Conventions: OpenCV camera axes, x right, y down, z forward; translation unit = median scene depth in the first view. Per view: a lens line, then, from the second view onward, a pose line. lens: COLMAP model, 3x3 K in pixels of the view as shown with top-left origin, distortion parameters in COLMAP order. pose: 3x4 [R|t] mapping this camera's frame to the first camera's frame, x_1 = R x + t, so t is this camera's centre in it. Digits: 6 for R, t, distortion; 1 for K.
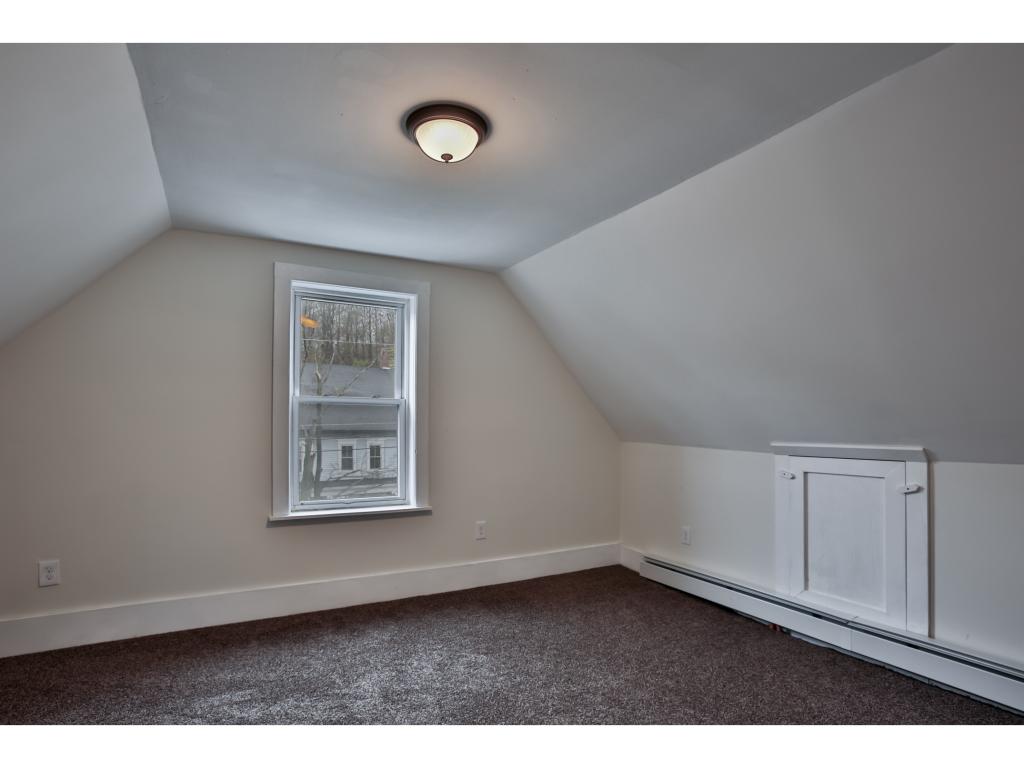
lens RADIAL K [[532.8, 0, 506.6], [0, 532.8, 382.5], [0, 0, 1]] dist [-0.085128, 0.039399]
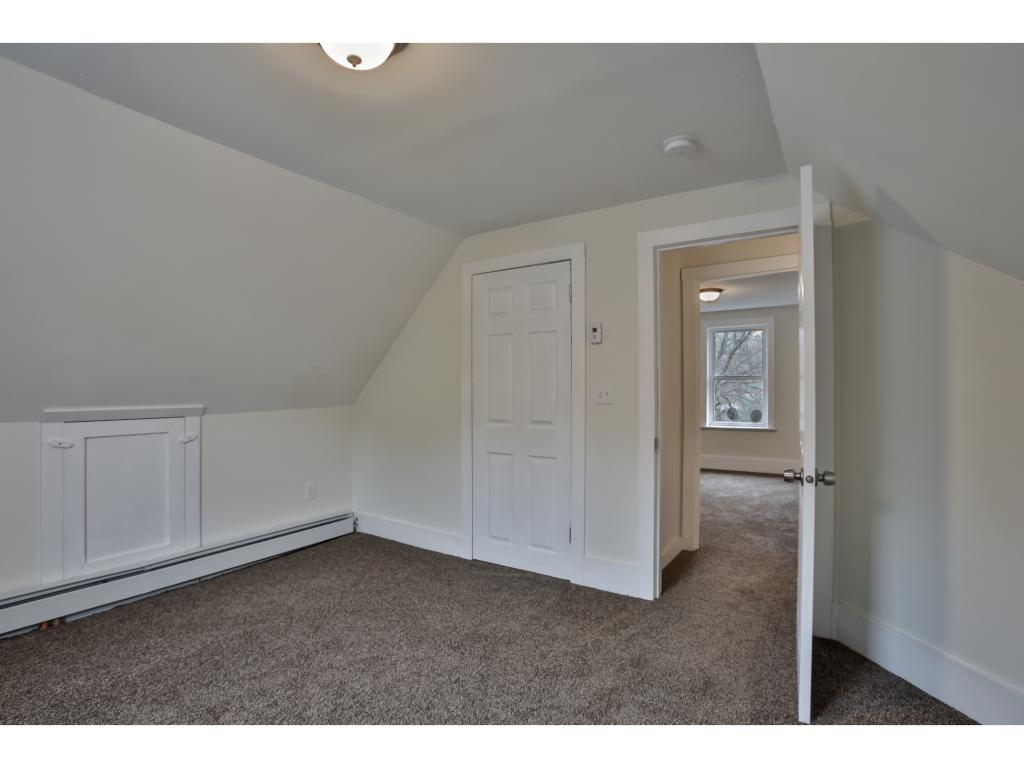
lens RADIAL K [[502.5, 0, 512.0], [0, 502.5, 384.0], [0, 0, 1]] dist [0.000284, -0.000196]
pose [[-0.468870, 0.000201, 0.883267, -0.592407], [-0.074781, 0.996400, -0.039923, 0.055172], [-0.880096, -0.084771, -0.467167, 0.769417]]
